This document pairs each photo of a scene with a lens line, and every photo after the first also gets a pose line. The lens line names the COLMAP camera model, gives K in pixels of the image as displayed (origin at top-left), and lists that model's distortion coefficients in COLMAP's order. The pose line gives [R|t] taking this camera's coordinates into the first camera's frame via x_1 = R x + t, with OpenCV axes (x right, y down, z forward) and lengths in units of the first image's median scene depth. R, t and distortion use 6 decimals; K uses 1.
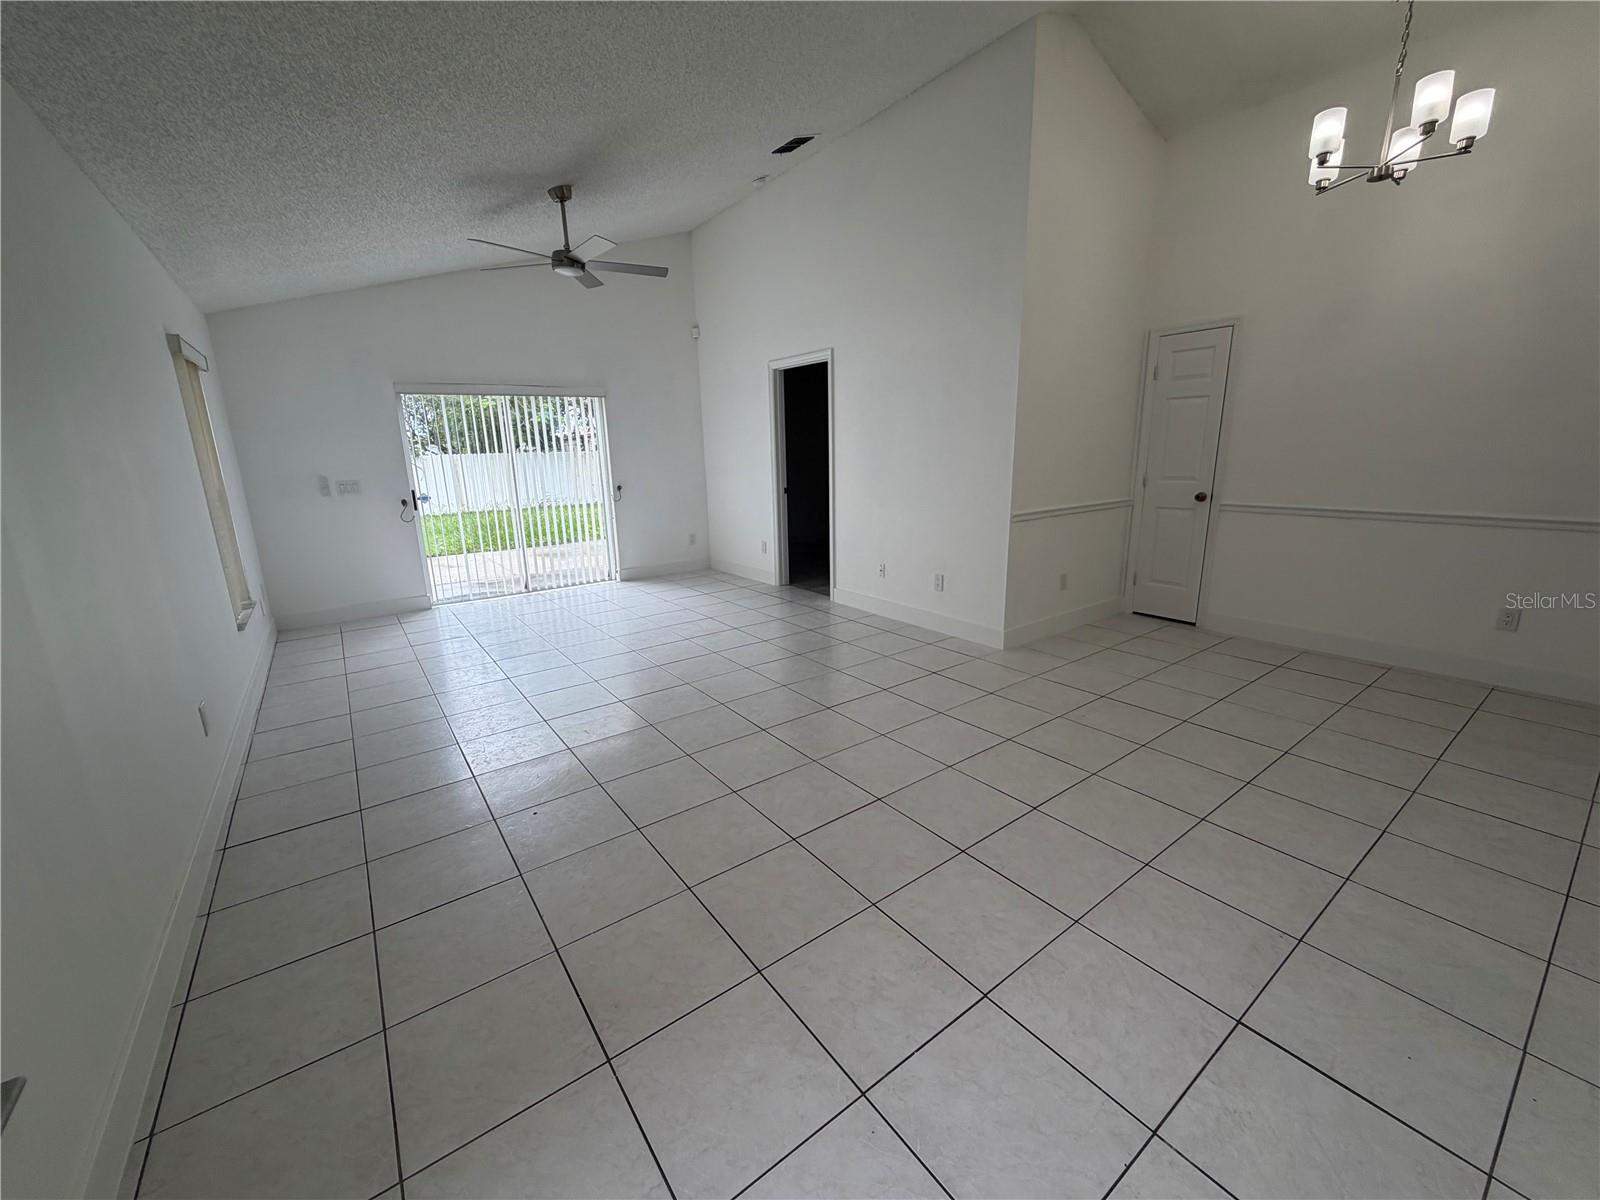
lens RADIAL K [[635.3, 0, 794.7], [0, 635.3, 601.8], [0, 0, 1]] dist [0.002535, -0.000363]
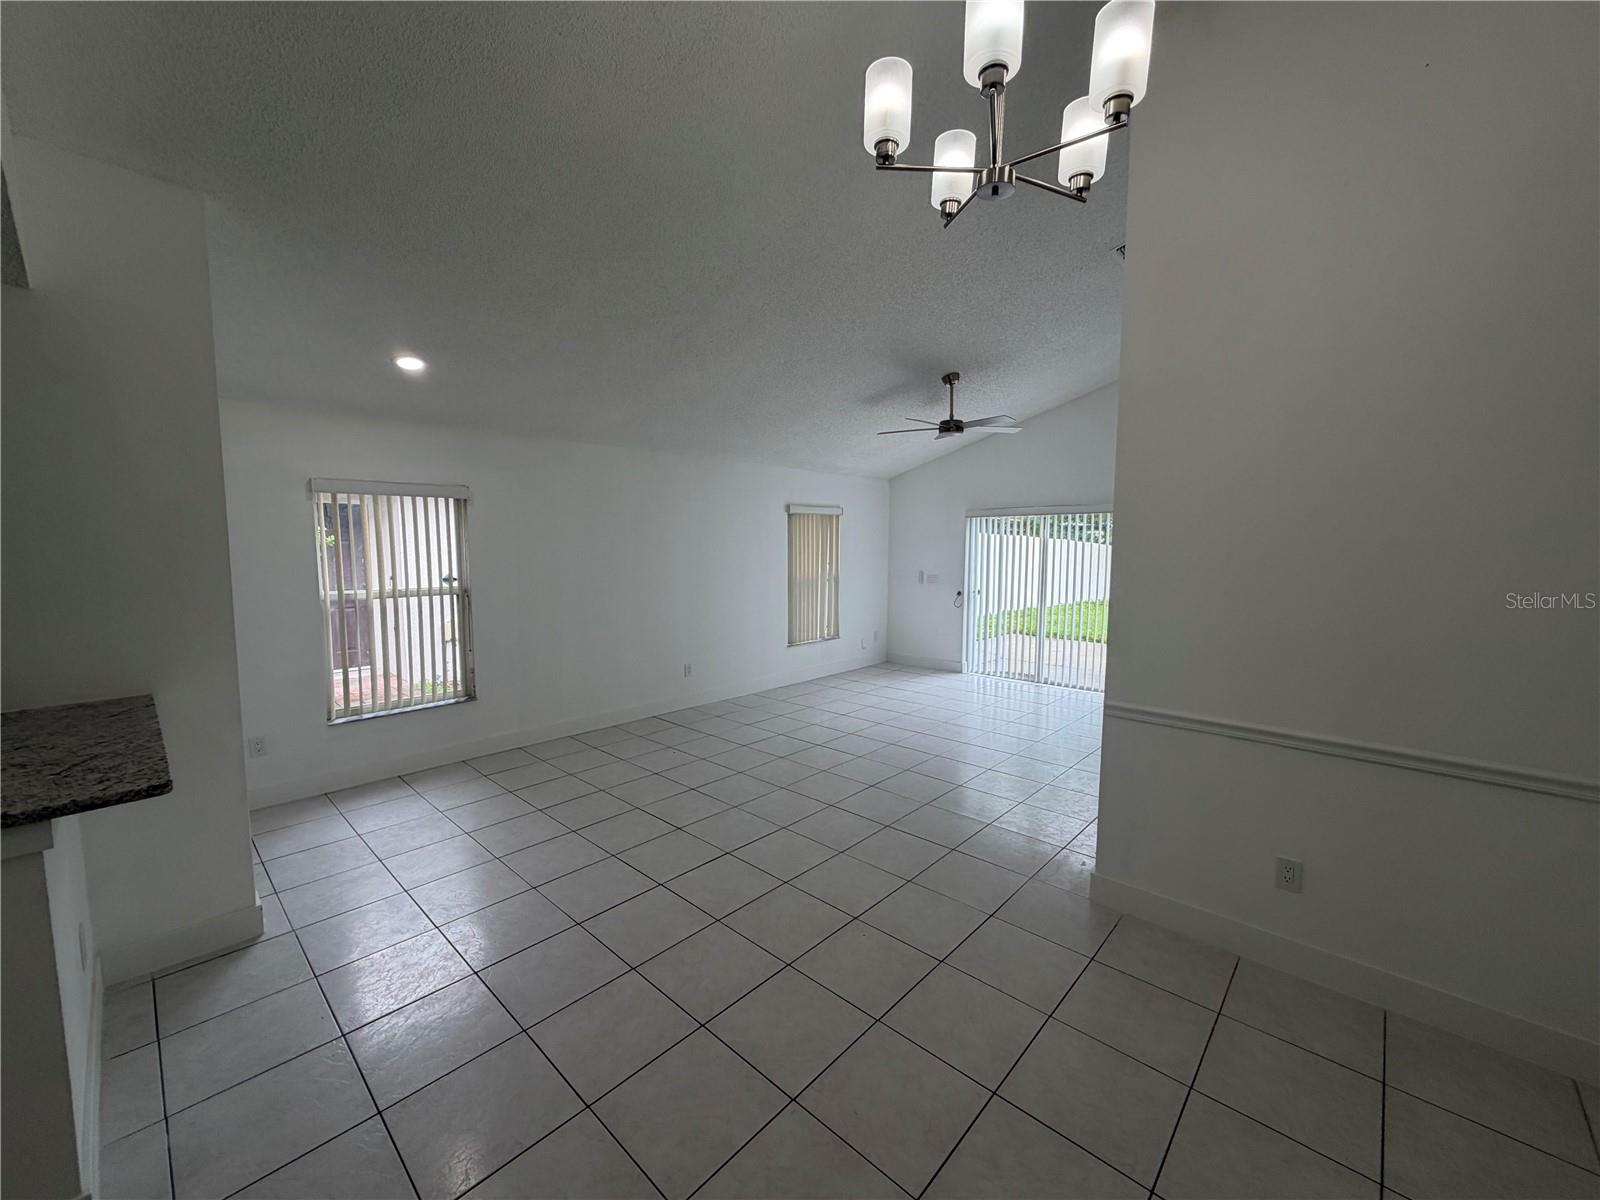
lens RADIAL K [[635.3, 0, 797.2], [0, 635.3, 596.9], [0, 0, 1]] dist [0.002535, -0.000363]
pose [[0.202048, 0.115134, -0.972585, 0.820058], [-0.246993, 0.966957, 0.063157, -0.185425], [0.947719, 0.227461, 0.223809, 0.445005]]
